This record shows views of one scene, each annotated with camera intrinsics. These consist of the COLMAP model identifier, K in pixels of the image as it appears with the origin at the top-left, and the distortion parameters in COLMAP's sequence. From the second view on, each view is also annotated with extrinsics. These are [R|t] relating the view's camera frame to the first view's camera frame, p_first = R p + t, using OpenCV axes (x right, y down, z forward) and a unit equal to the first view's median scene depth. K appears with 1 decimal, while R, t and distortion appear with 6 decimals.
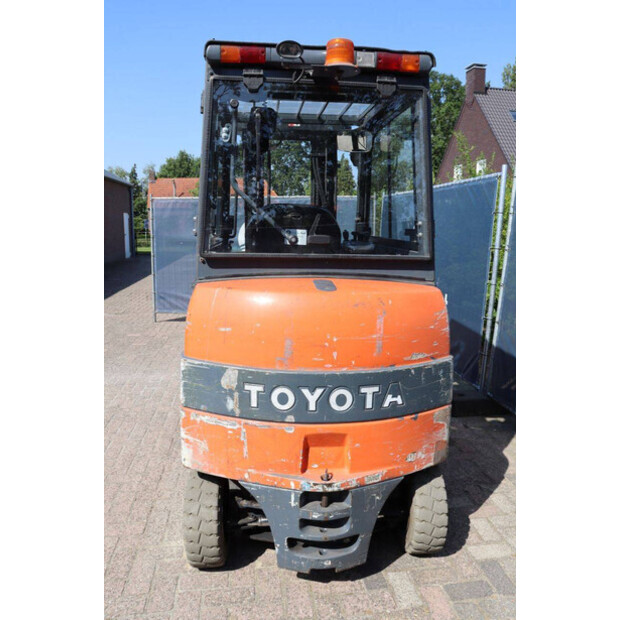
lens RADIAL K [[505.5, 0, 310.0], [0, 505.5, 310.0], [0, 0, 1]] dist [-0.166542, 0.132018]
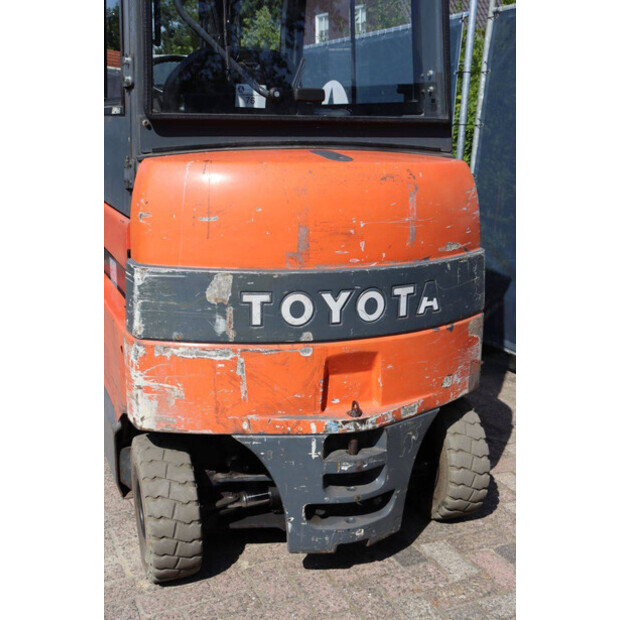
lens RADIAL K [[795.5, 0, 310.0], [0, 795.5, 310.0], [0, 0, 1]] dist [-0.002090, 0.076169]
pose [[0.959546, -0.072247, 0.272126, -0.337519], [0.052646, 0.995510, 0.078664, 0.083207], [-0.276588, -0.061155, 0.959041, -0.114742]]
